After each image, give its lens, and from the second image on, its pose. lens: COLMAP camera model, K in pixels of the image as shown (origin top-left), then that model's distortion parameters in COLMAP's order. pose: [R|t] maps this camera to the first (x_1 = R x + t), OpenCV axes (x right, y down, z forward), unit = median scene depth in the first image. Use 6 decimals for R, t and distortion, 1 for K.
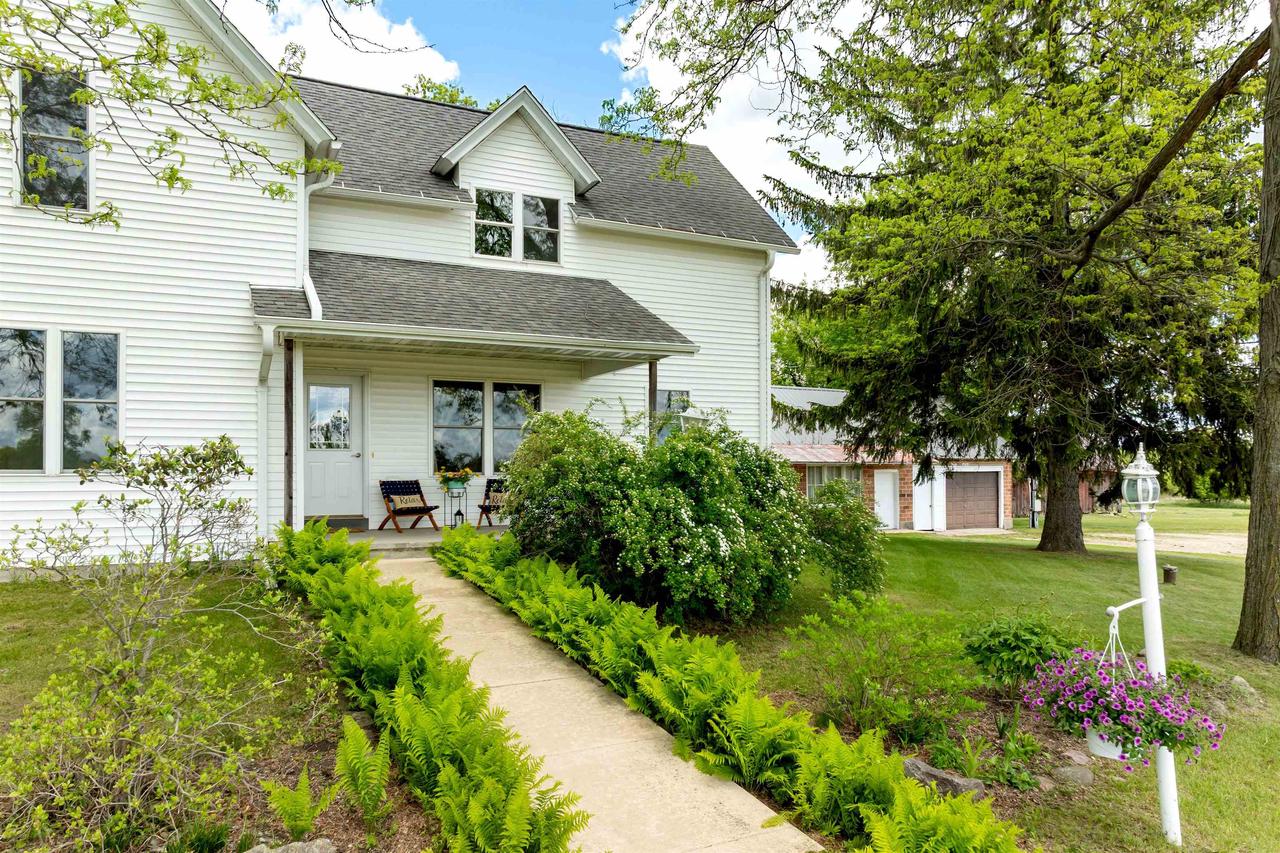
lens RADIAL K [[875.5, 0, 645.3], [0, 875.5, 472.4], [0, 0, 1]] dist [0.004711, -0.017430]
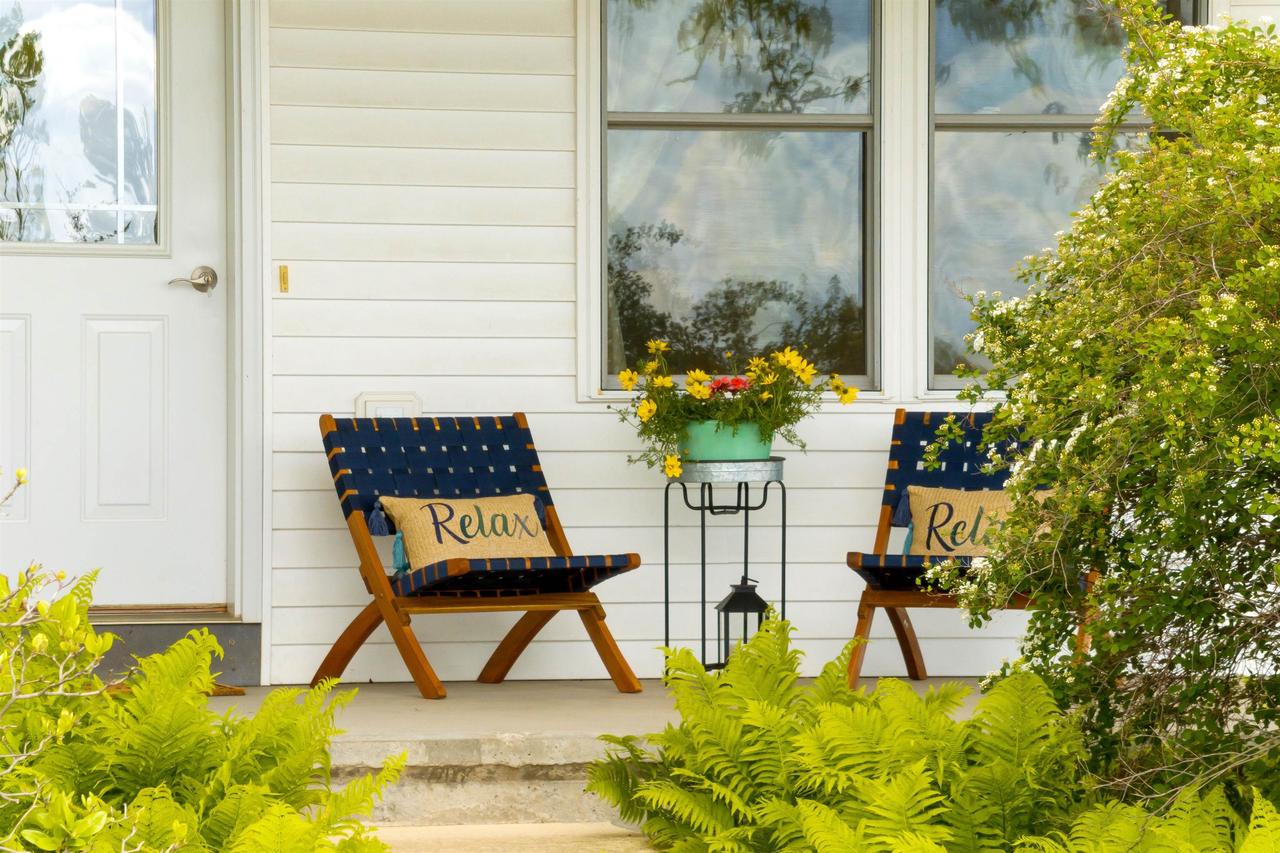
lens RADIAL K [[5894.7, 0, 639.6], [0, 5894.7, 427.0], [0, 0, 1]] dist [0.432333, 0.000000]
pose [[0.977460, -0.002579, -0.211107, 0.021936], [0.001284, 0.999980, -0.006269, 0.018674], [0.211119, 0.005856, 0.977443, -0.187639]]
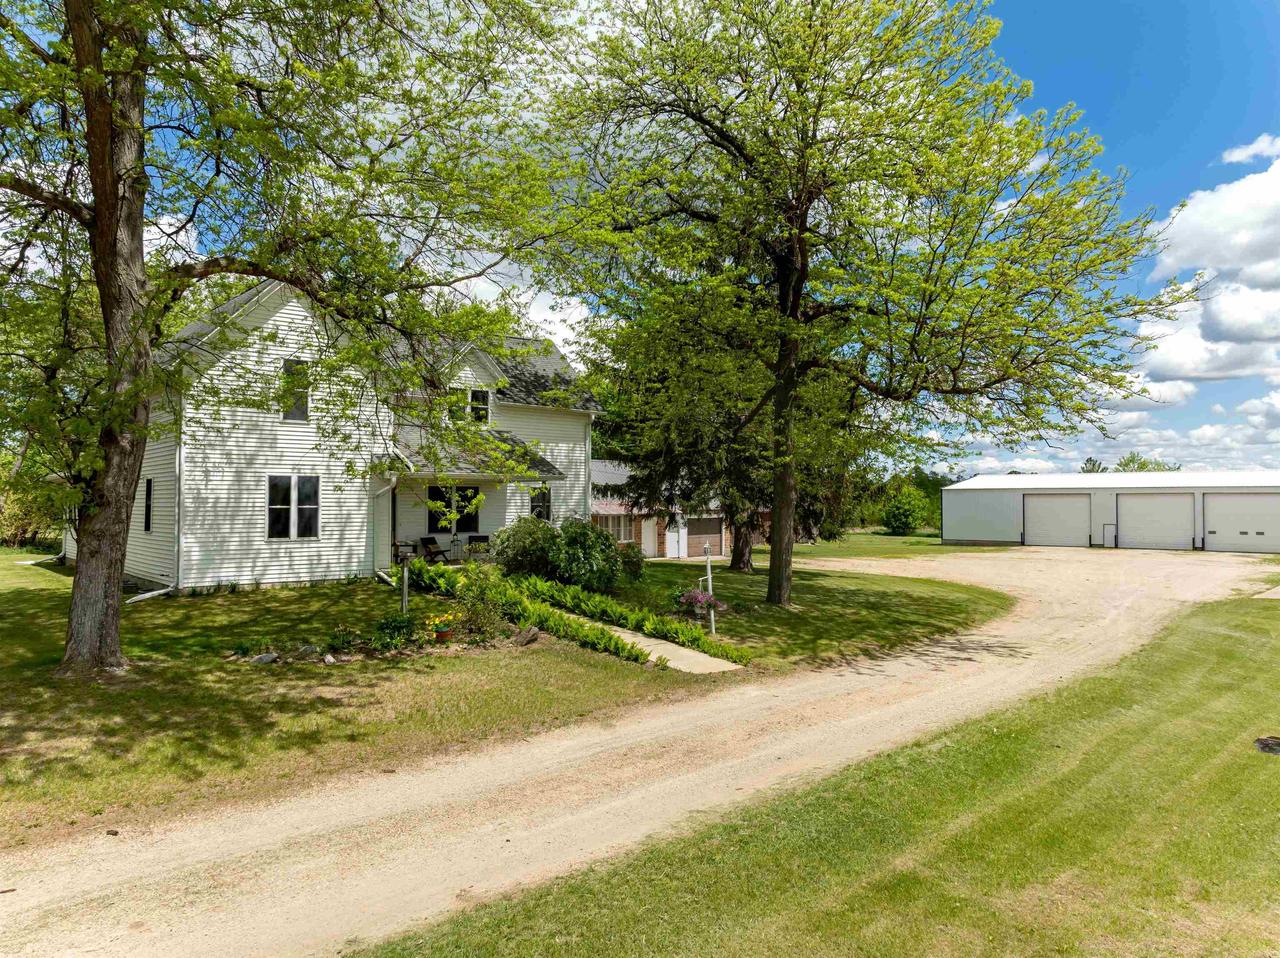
lens RADIAL K [[884.9, 0, 640.8], [0, 884.9, 476.0], [0, 0, 1]] dist [0.023579, -0.000948]
pose [[0.966605, 0.010574, 0.256053, -0.346621], [-0.003899, 0.999640, -0.026562, -0.092156], [-0.256242, 0.024676, 0.966298, -1.257753]]
